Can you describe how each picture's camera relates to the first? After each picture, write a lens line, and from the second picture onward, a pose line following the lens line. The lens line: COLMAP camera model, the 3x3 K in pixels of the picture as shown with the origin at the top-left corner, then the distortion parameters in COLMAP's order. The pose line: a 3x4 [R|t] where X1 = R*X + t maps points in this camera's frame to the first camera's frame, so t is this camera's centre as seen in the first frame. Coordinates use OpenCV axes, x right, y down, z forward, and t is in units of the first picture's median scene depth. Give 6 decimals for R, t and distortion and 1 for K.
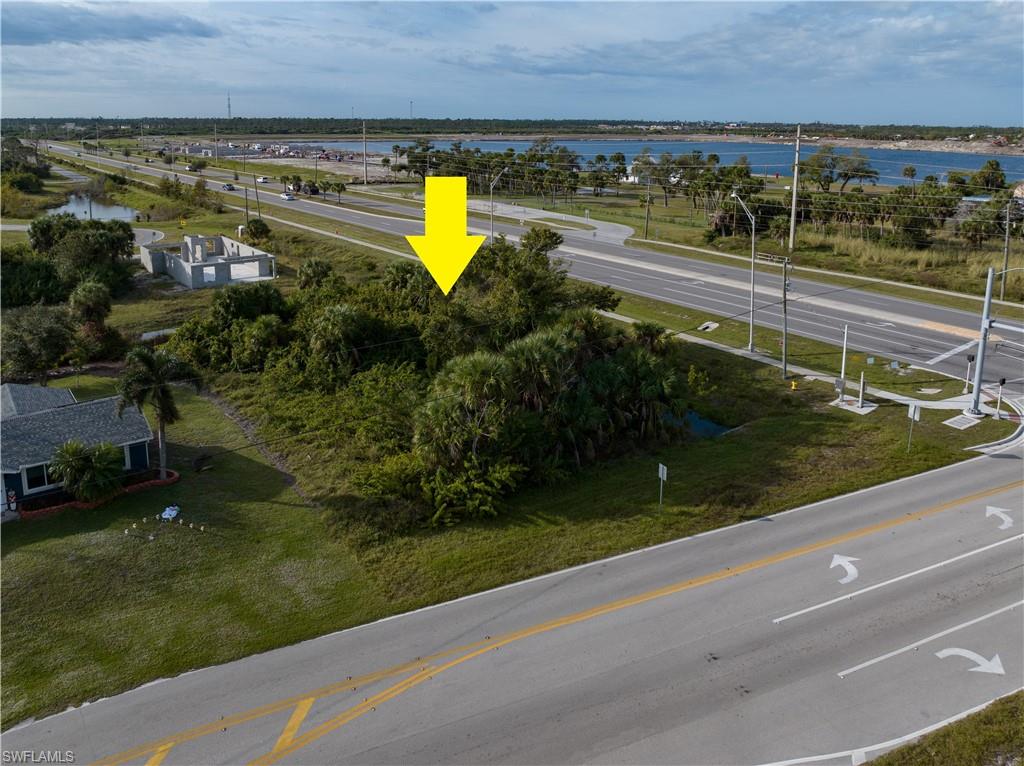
lens RADIAL K [[747.6, 0, 507.9], [0, 747.6, 382.7], [0, 0, 1]] dist [-0.040073, -0.002606]
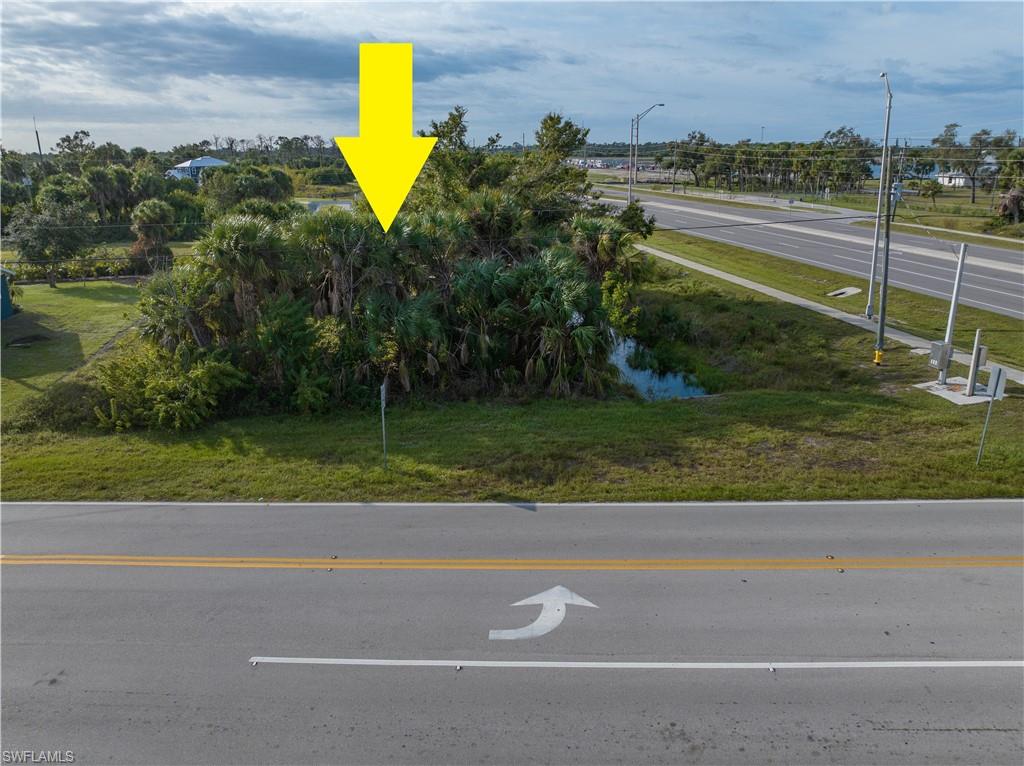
lens RADIAL K [[747.6, 0, 513.4], [0, 747.6, 378.7], [0, 0, 1]] dist [-0.040073, -0.002606]
pose [[0.902541, 0.113878, -0.415272, 0.464220], [-0.131179, 0.991270, -0.013271, 0.085180], [0.410135, 0.066453, 0.909600, 0.419157]]
